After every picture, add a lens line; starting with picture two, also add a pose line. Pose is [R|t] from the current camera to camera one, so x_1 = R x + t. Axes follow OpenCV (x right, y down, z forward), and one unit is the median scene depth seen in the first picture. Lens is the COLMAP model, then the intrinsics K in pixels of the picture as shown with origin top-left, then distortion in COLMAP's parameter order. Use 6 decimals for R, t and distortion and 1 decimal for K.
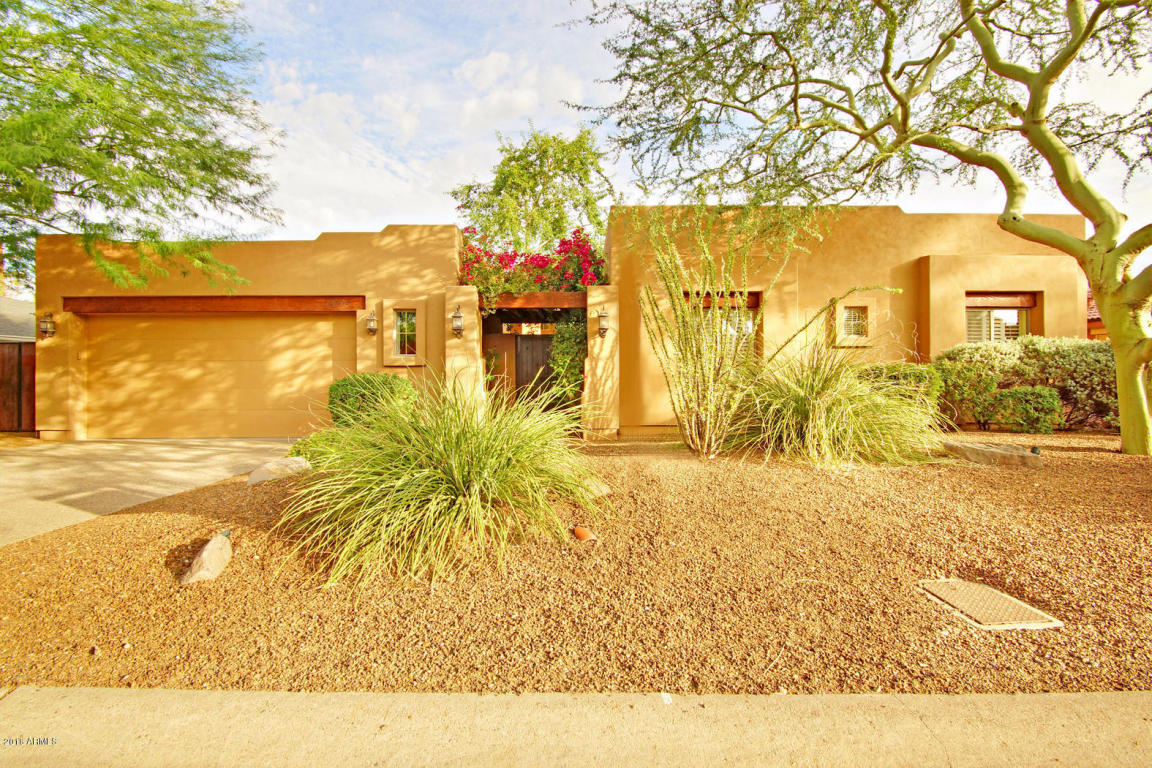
lens RADIAL K [[517.2, 0, 577.0], [0, 517.2, 394.2], [0, 0, 1]] dist [0.002935, -0.009727]
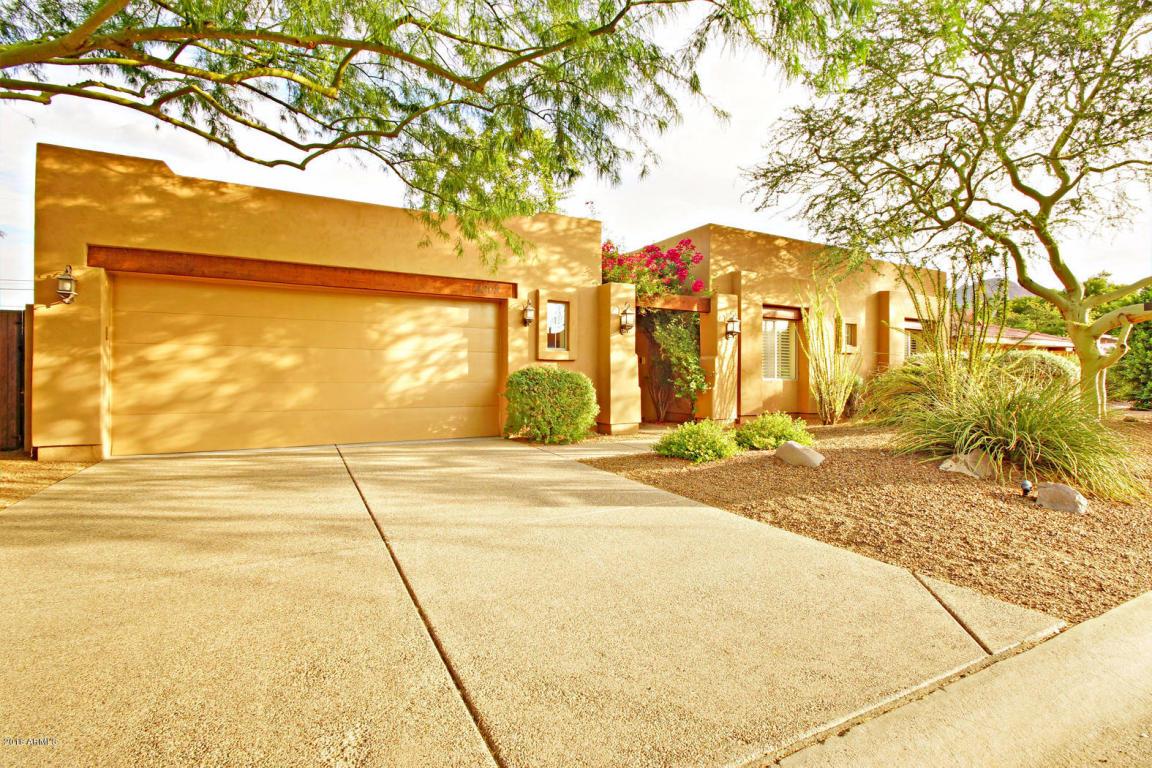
lens RADIAL K [[517.2, 0, 575.9], [0, 517.2, 373.6], [0, 0, 1]] dist [0.002935, -0.009727]
pose [[0.894523, 0.011739, 0.446867, -0.724789], [-0.005098, 0.999858, -0.016060, -0.012642], [-0.446992, 0.012088, 0.894456, 0.121549]]
